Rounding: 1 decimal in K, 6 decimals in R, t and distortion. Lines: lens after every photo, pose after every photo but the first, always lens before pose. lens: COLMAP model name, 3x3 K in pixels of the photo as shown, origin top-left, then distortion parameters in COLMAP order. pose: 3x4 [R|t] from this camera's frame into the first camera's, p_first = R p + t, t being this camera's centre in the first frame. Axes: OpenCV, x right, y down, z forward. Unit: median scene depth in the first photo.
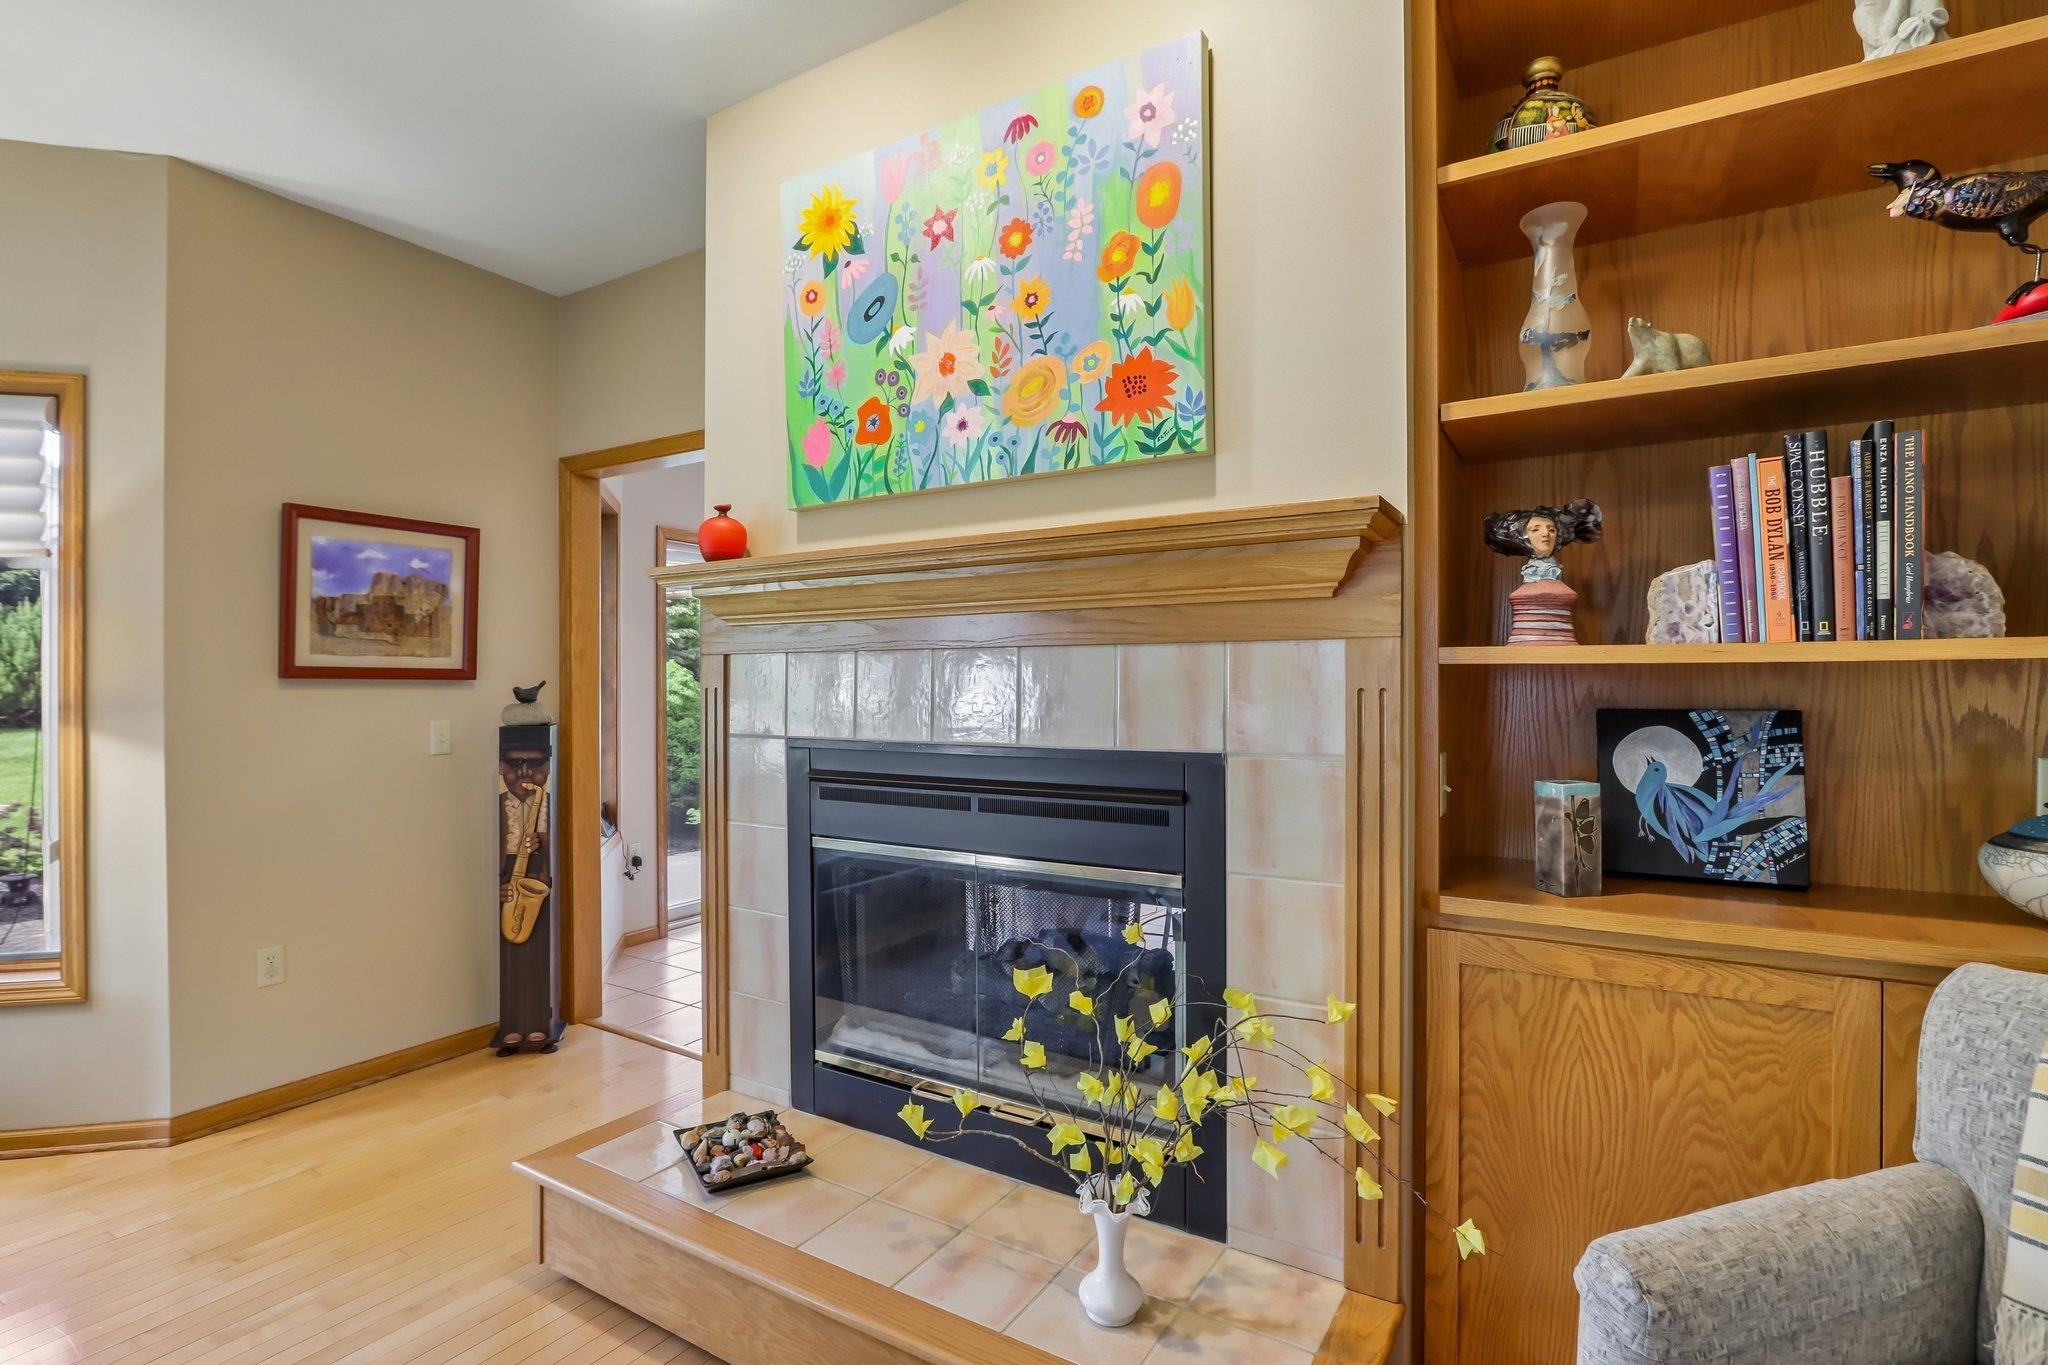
lens RADIAL K [[959.2, 0, 1017.8], [0, 959.2, 686.9], [0, 0, 1]] dist [-0.018354, 0.002338]
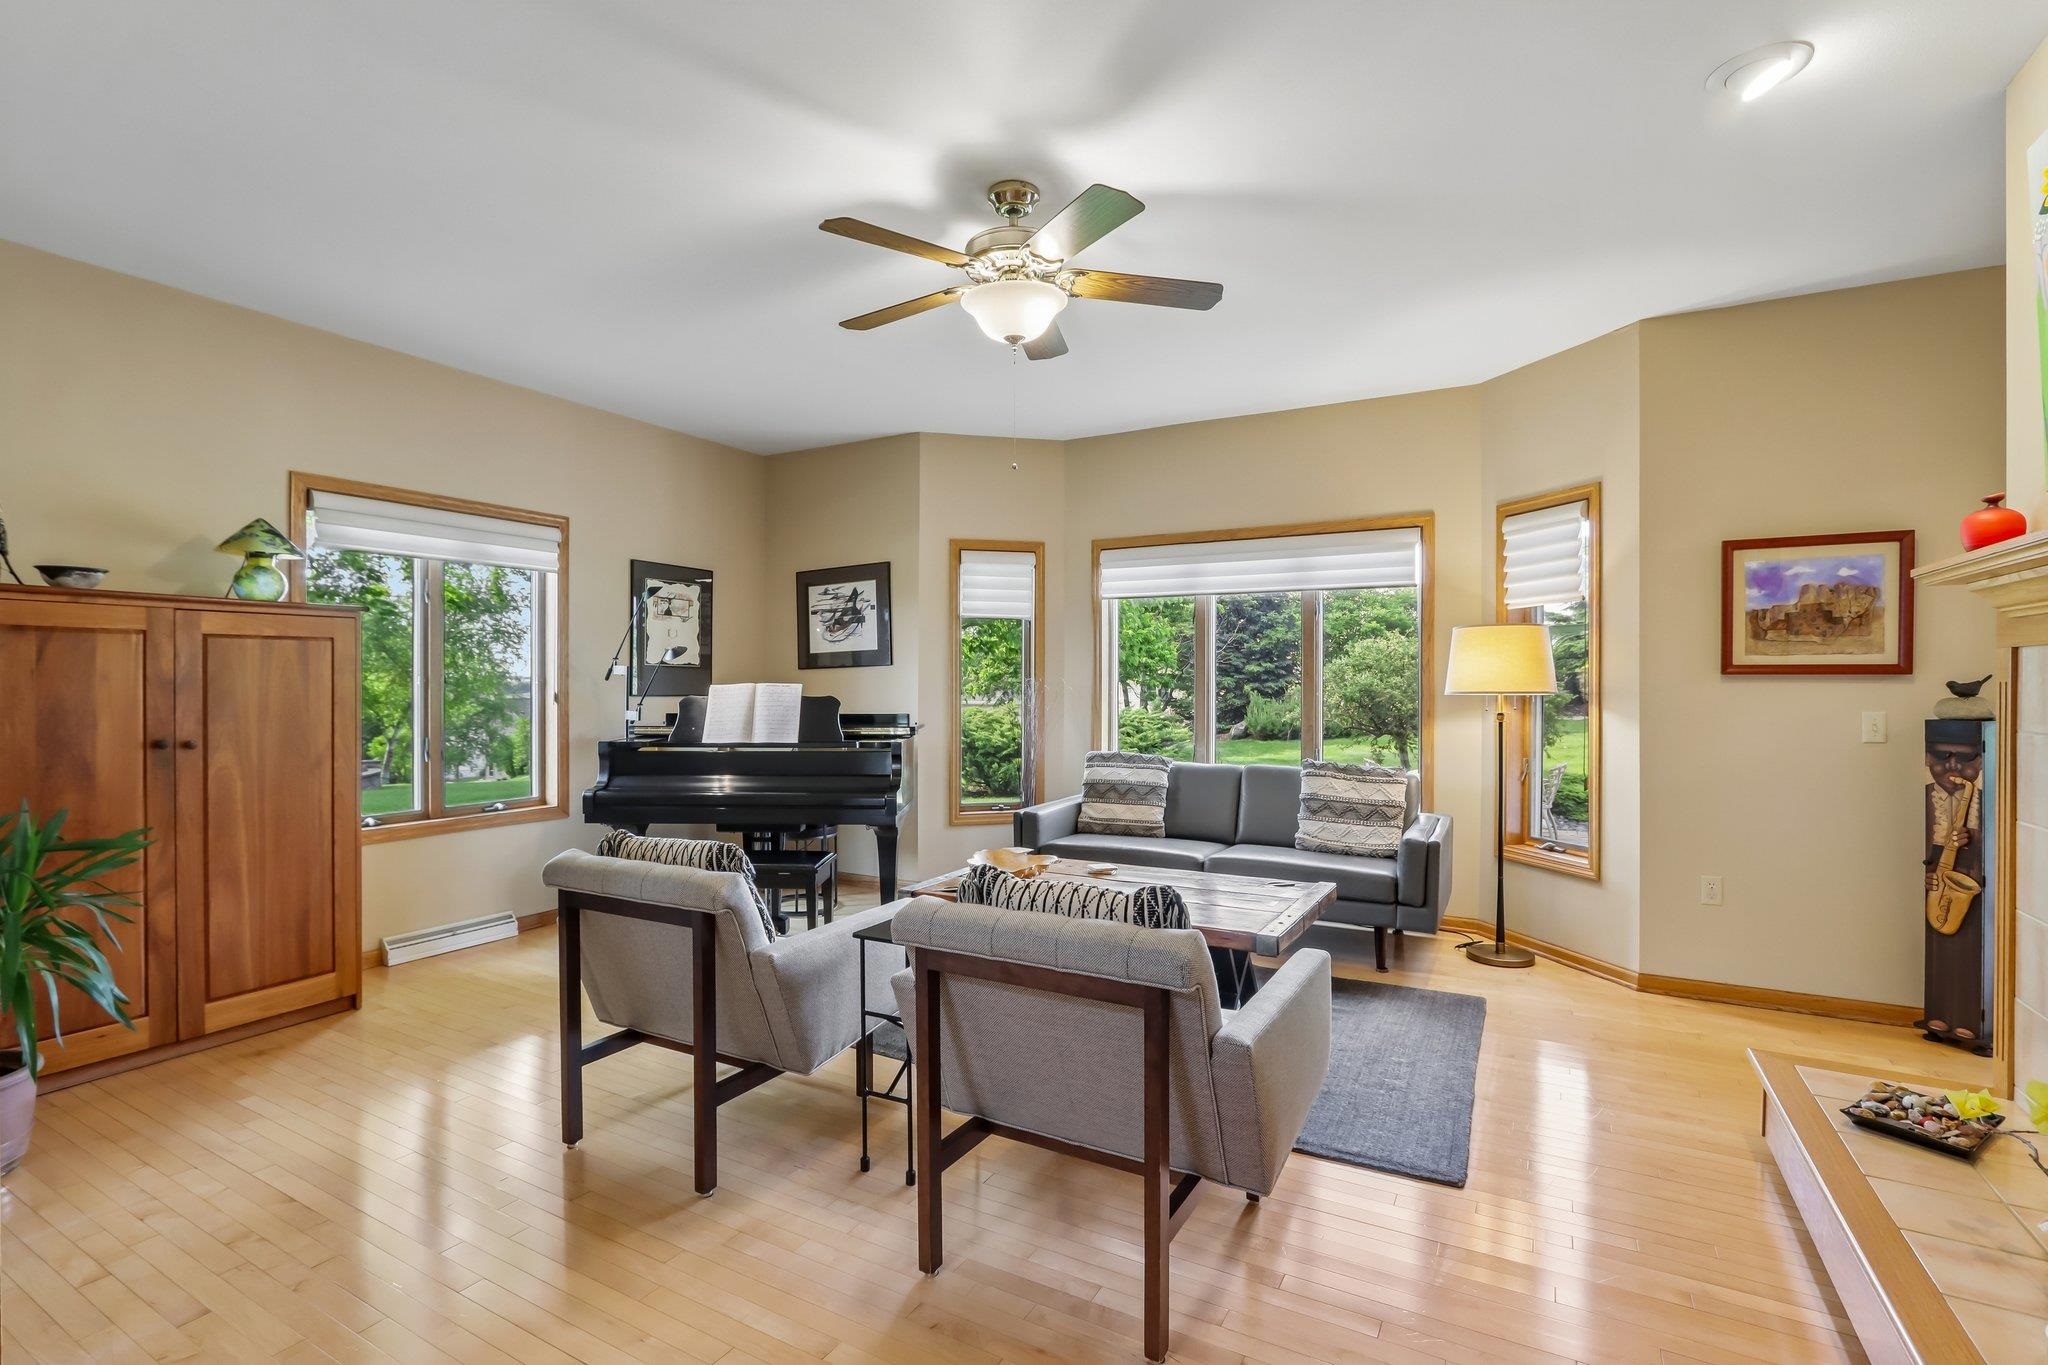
lens RADIAL K [[959.2, 0, 1012.4], [0, 959.2, 682.7], [0, 0, 1]] dist [-0.018354, 0.002338]
pose [[0.039555, 0.002368, -0.999215, 0.467362], [-0.001565, 0.999996, 0.002308, 0.001021], [0.999216, 0.001472, 0.039558, -0.033056]]
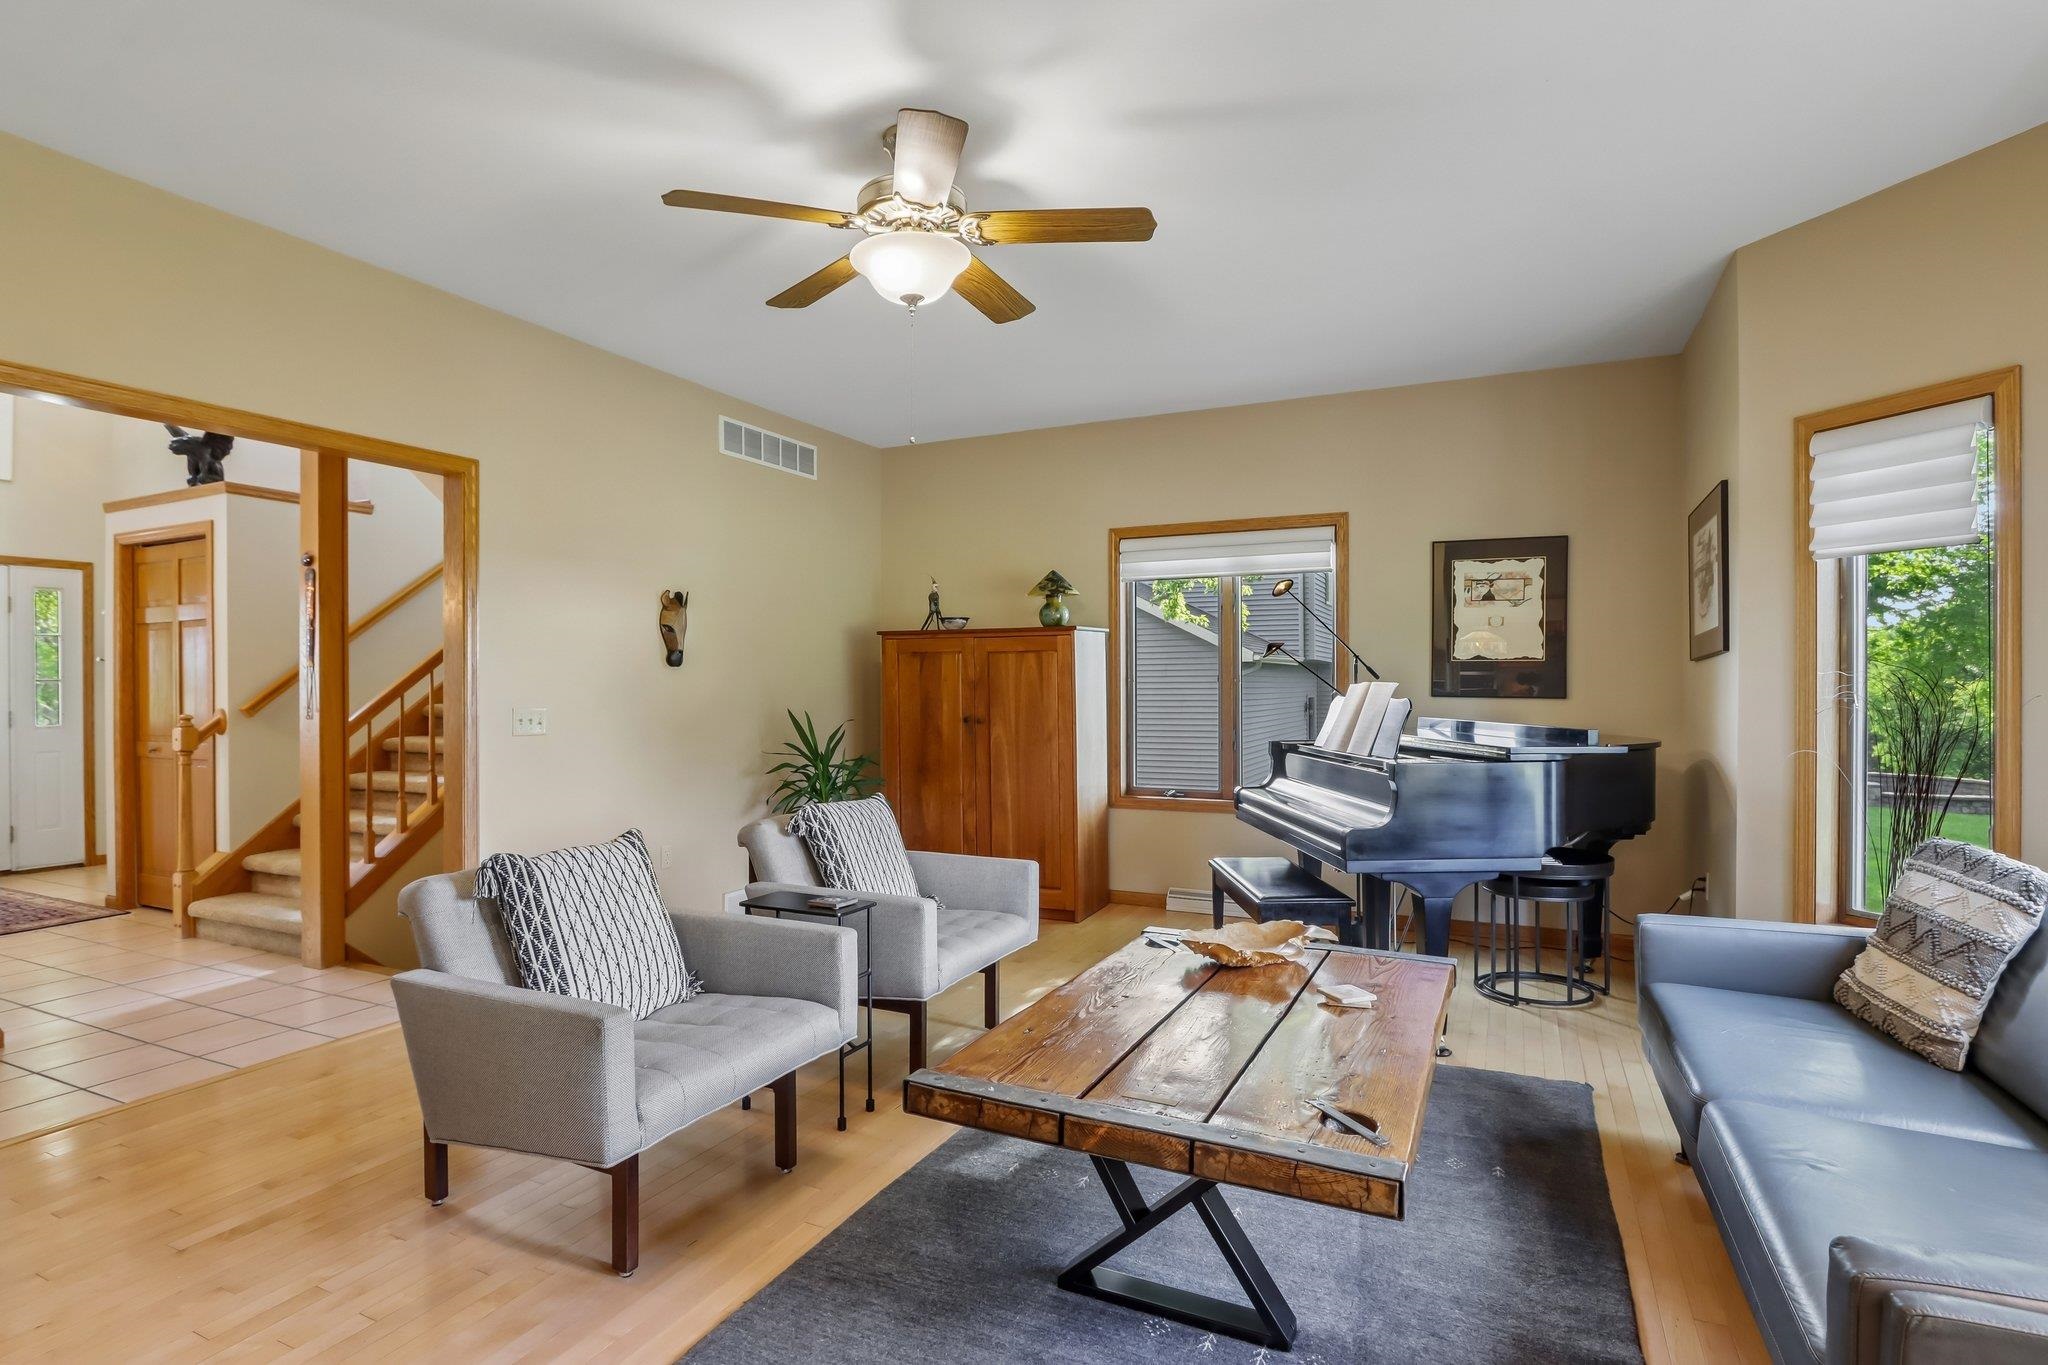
lens RADIAL K [[1015.1, 0, 1033.2], [0, 1015.1, 689.1], [0, 0, 1]] dist [-0.022664, 0.002029]
pose [[-0.993073, 0.003639, -0.117439, -0.396968], [0.003007, 0.999980, 0.005559, 0.006583], [0.117457, 0.005167, -0.993065, 0.805085]]
